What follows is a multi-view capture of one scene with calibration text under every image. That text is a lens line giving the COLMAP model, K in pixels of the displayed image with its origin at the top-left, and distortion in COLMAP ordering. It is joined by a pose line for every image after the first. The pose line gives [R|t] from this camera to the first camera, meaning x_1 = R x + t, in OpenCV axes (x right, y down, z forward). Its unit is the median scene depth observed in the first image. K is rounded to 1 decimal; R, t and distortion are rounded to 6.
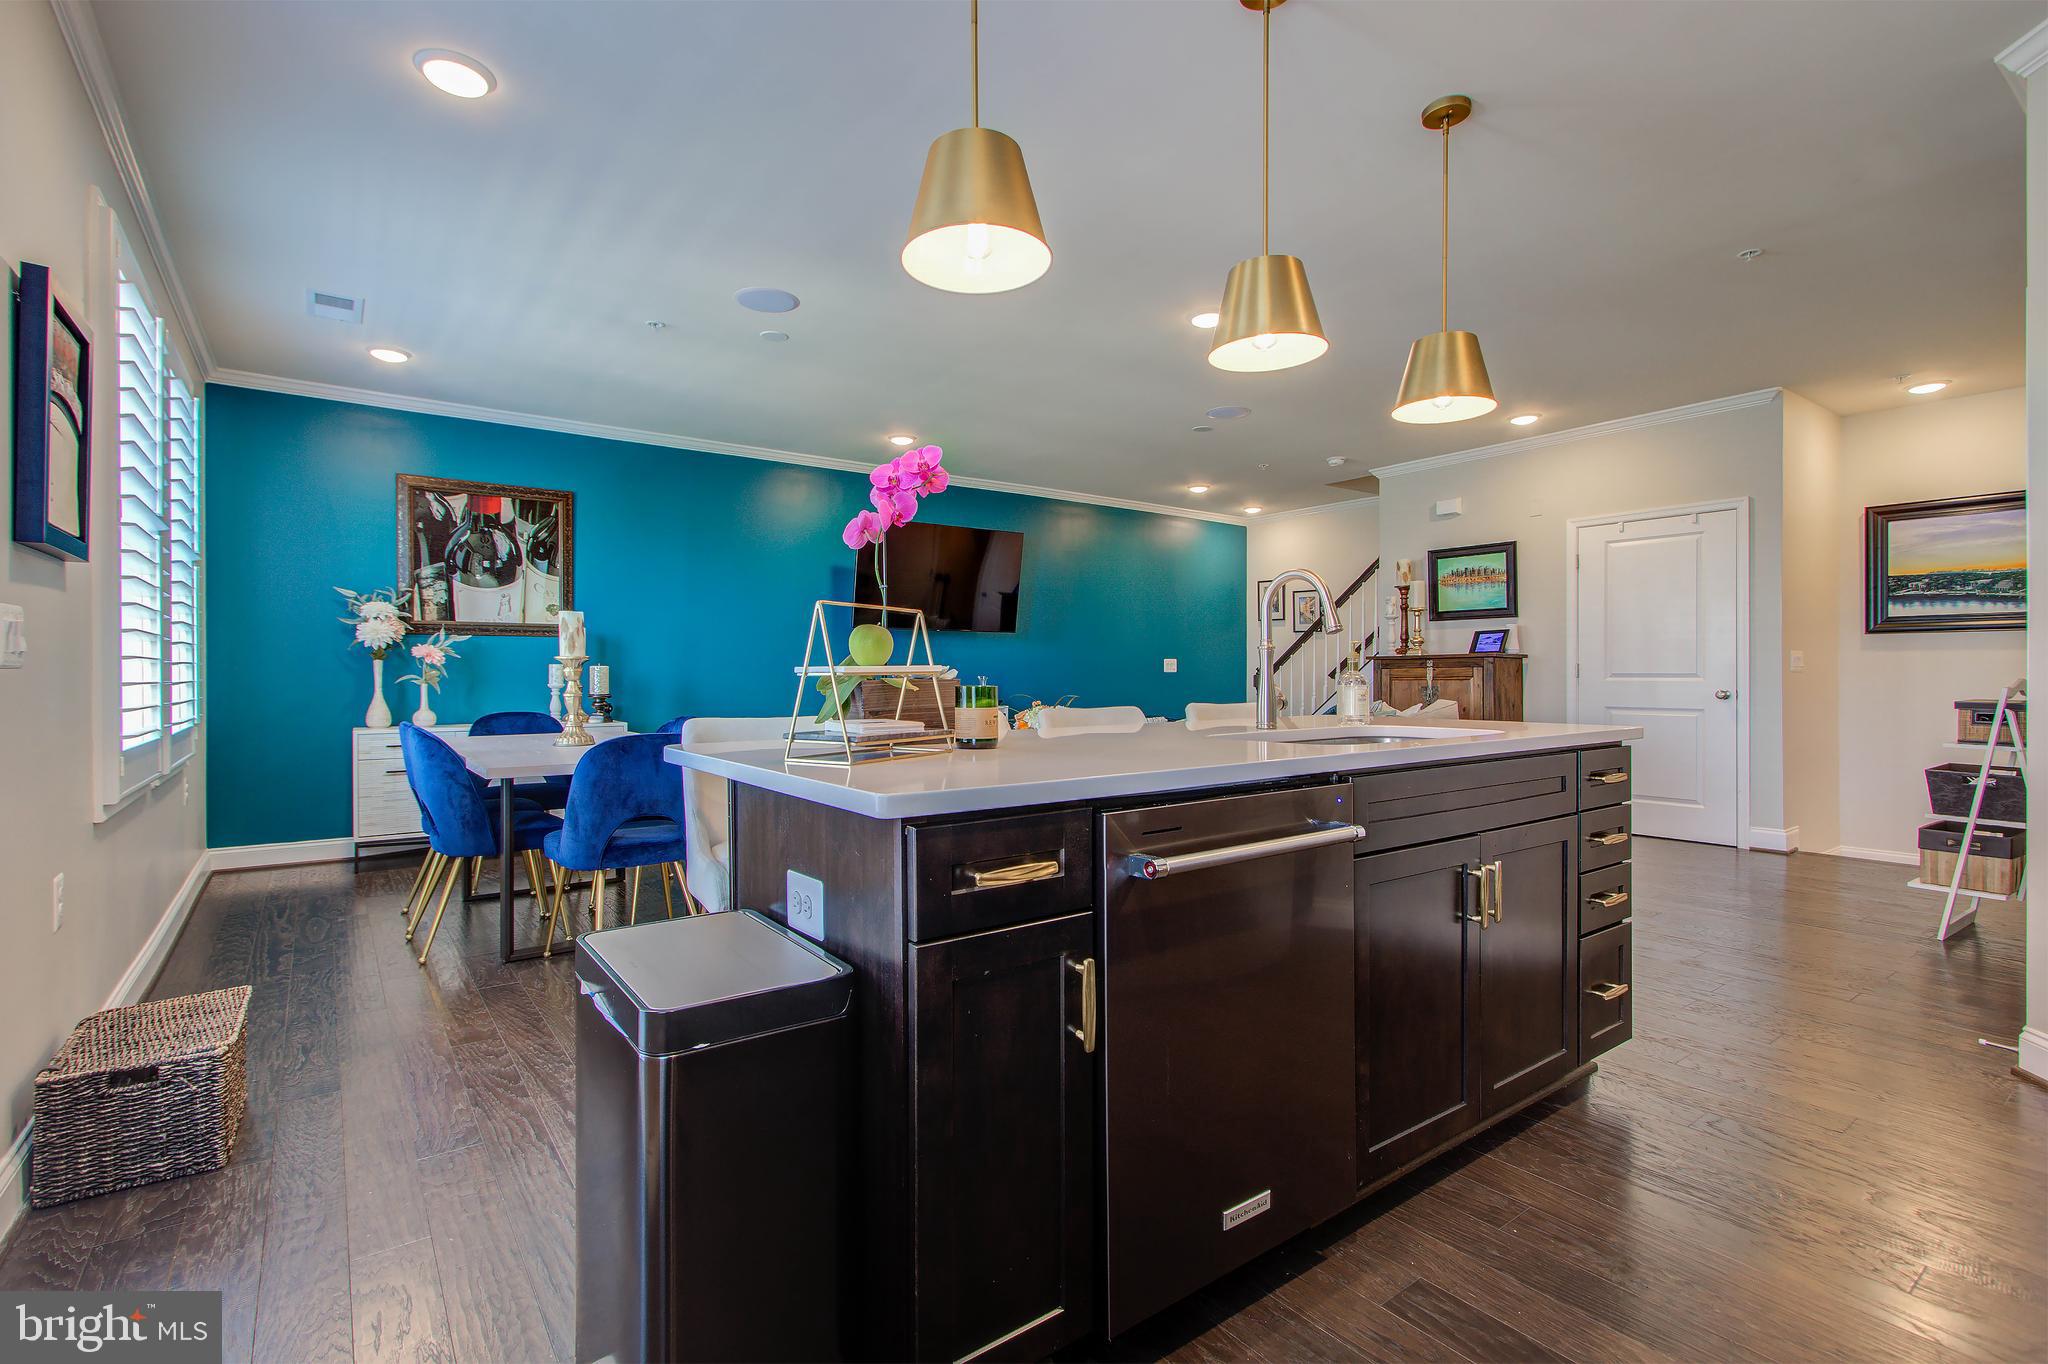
lens RADIAL K [[941.8, 0, 1021.3], [0, 941.8, 663.7], [0, 0, 1]] dist [0.012539, 0.000212]
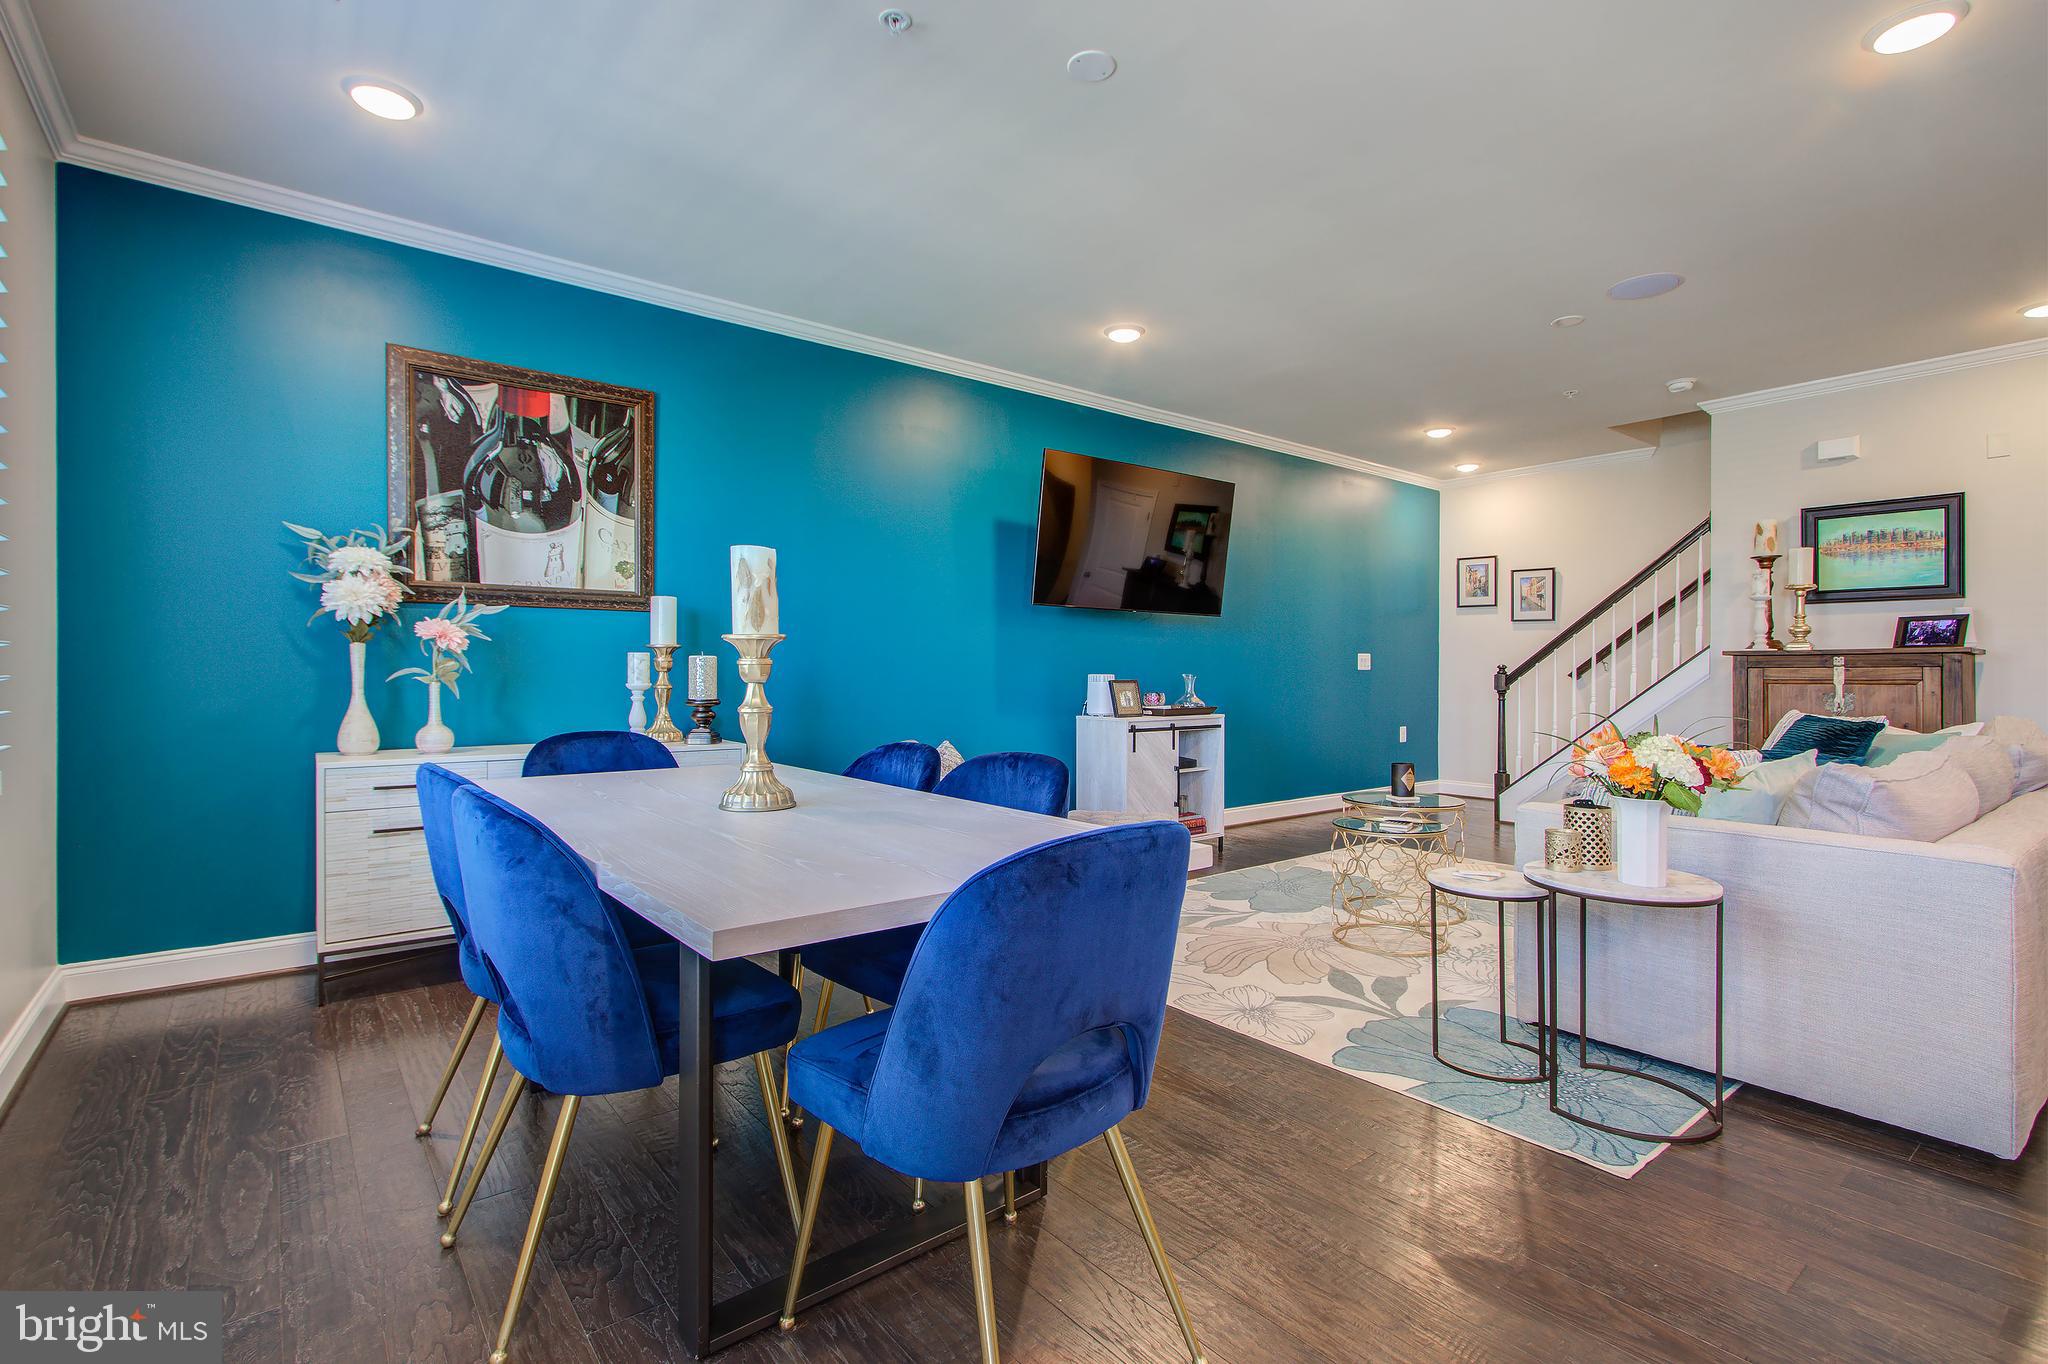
lens RADIAL K [[941.8, 0, 1019.1], [0, 941.8, 665.1], [0, 0, 1]] dist [0.012539, 0.000212]
pose [[0.999449, 0.007550, 0.032336, -0.254971], [-0.007765, 0.999948, 0.006550, 0.002875], [-0.032285, -0.006798, 0.999456, 0.351569]]
